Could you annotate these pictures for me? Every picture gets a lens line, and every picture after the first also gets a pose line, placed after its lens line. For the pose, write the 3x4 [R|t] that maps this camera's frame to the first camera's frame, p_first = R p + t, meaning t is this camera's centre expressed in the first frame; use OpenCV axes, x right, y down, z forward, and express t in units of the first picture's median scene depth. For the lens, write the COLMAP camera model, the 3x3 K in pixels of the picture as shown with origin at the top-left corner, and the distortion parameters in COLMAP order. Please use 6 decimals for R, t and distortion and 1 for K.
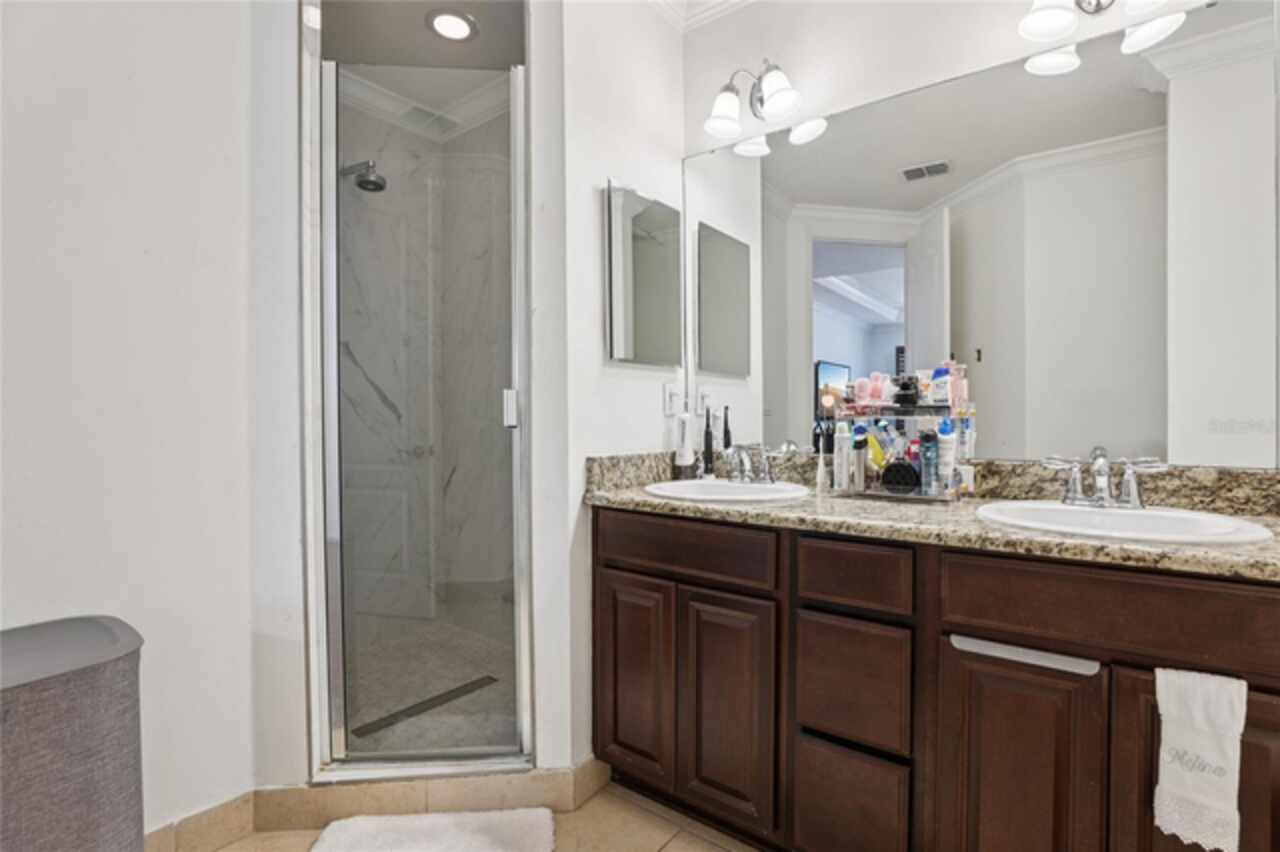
lens RADIAL K [[591.5, 0, 654.7], [0, 591.5, 410.3], [0, 0, 1]] dist [-0.028337, 0.000361]
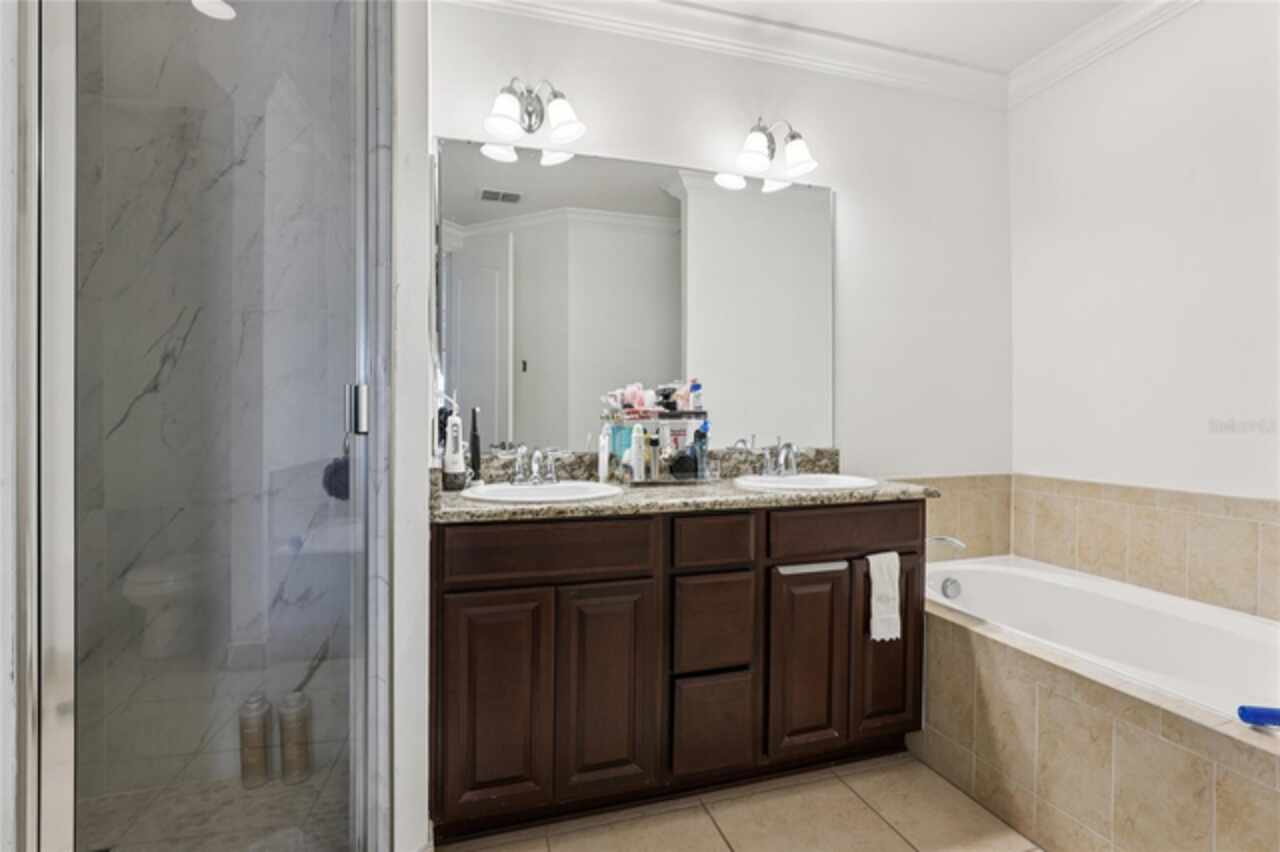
lens RADIAL K [[612.0, 0, 639.3], [0, 612.0, 402.5], [0, 0, 1]] dist [-0.029837, -0.000165]
pose [[0.593726, 0.021820, 0.804371, -0.741254], [-0.008346, 0.999745, -0.020960, 0.001896], [-0.804624, 0.005731, 0.593757, 0.280490]]
